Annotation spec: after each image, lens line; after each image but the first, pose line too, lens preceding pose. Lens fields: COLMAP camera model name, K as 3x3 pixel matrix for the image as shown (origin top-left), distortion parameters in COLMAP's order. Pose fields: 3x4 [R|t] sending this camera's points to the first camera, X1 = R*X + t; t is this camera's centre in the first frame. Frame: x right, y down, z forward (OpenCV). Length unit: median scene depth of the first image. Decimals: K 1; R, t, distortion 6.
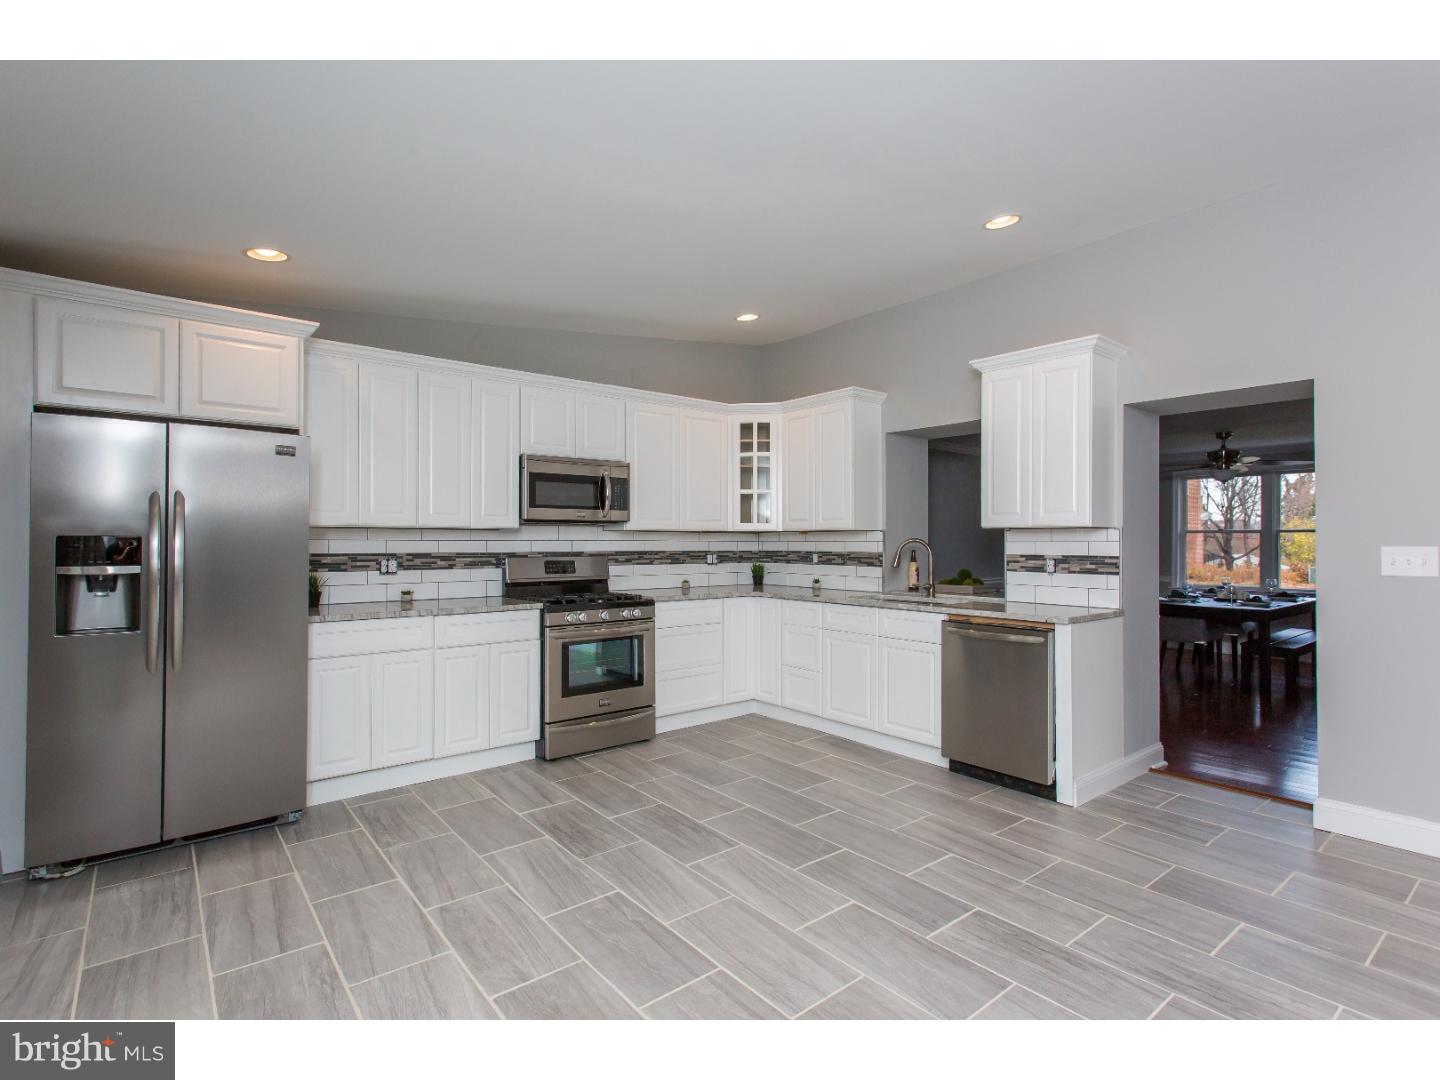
lens RADIAL K [[703.0, 0, 708.4], [0, 703.0, 540.8], [0, 0, 1]] dist [0.004225, 0.001790]
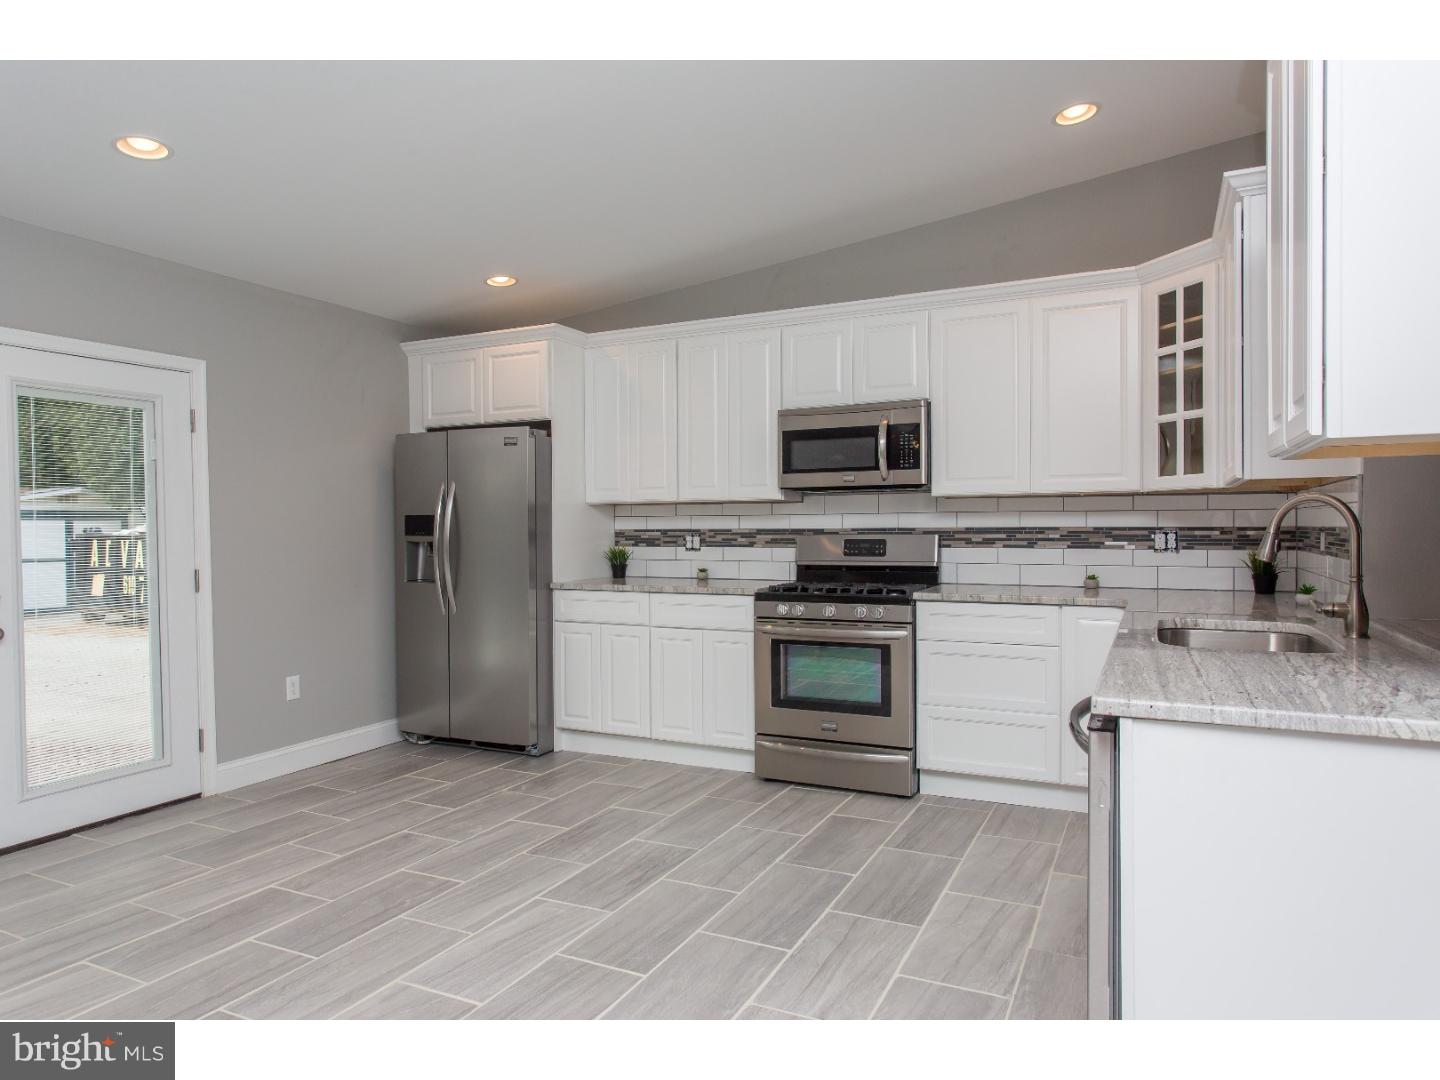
lens RADIAL K [[882.4, 0, 728.4], [0, 882.4, 539.7], [0, 0, 1]] dist [-0.003404, -0.001851]
pose [[0.437816, 0.009171, -0.899018, 0.723454], [0.008626, 0.999859, 0.014401, 0.016256], [0.899023, -0.014060, 0.437675, 0.539829]]
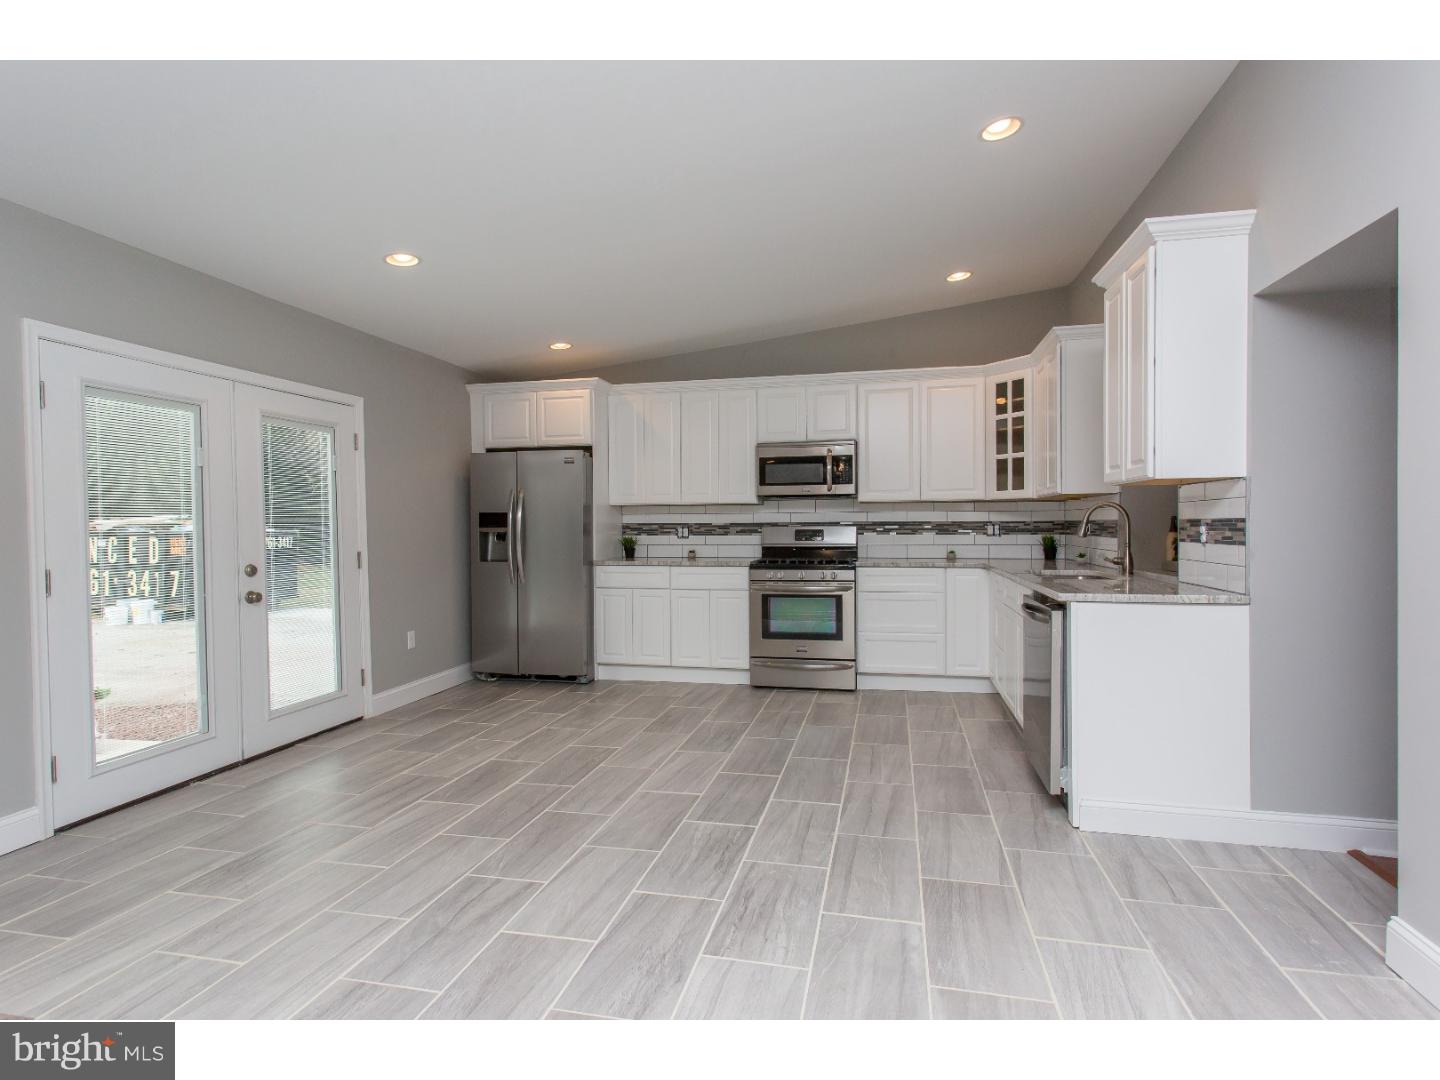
lens RADIAL K [[732.7, 0, 723.1], [0, 732.7, 535.5], [0, 0, 1]] dist [-0.002795, 0.000077]
pose [[0.631002, 0.005969, -0.775758, 0.792719], [0.008636, 0.999854, 0.014719, 0.022922], [0.775733, -0.015987, 0.630859, 0.141160]]
